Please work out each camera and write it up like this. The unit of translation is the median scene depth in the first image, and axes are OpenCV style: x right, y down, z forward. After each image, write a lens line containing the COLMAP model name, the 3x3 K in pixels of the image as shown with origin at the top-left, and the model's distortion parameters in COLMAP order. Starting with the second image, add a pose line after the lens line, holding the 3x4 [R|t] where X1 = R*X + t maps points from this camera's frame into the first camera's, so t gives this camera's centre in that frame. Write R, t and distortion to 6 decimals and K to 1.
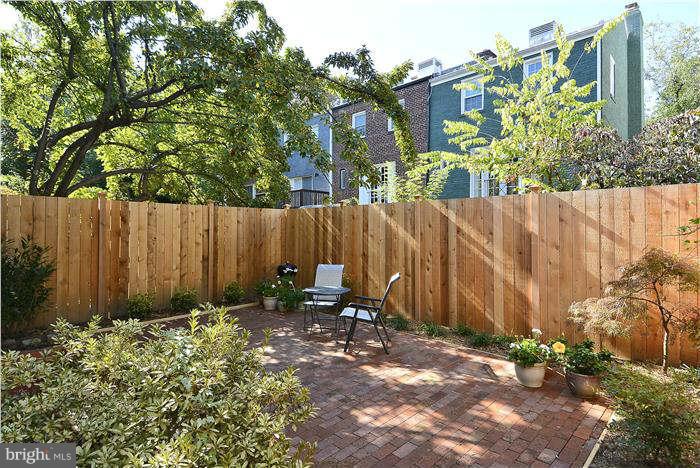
lens RADIAL K [[370.1, 0, 346.2], [0, 370.1, 225.5], [0, 0, 1]] dist [0.045369, -0.000134]
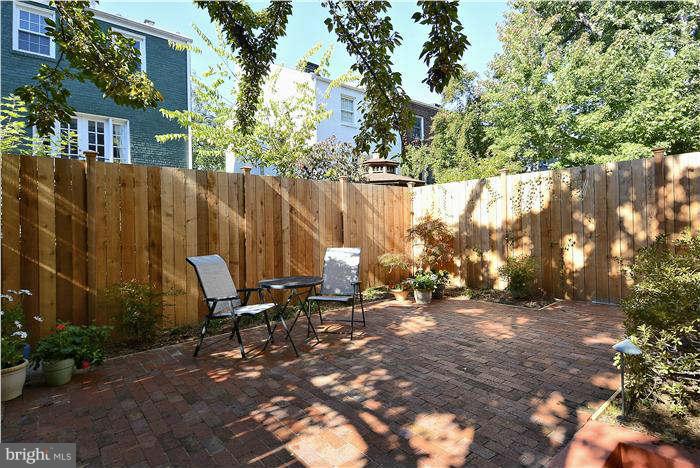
lens RADIAL K [[370.1, 0, 346.2], [0, 370.1, 225.5], [0, 0, 1]] dist [0.045369, -0.000134]
pose [[0.088103, -0.002846, 0.996107, -0.856214], [0.003449, 0.999991, 0.002552, 0.068862], [-0.996105, 0.003211, 0.088112, 0.921711]]
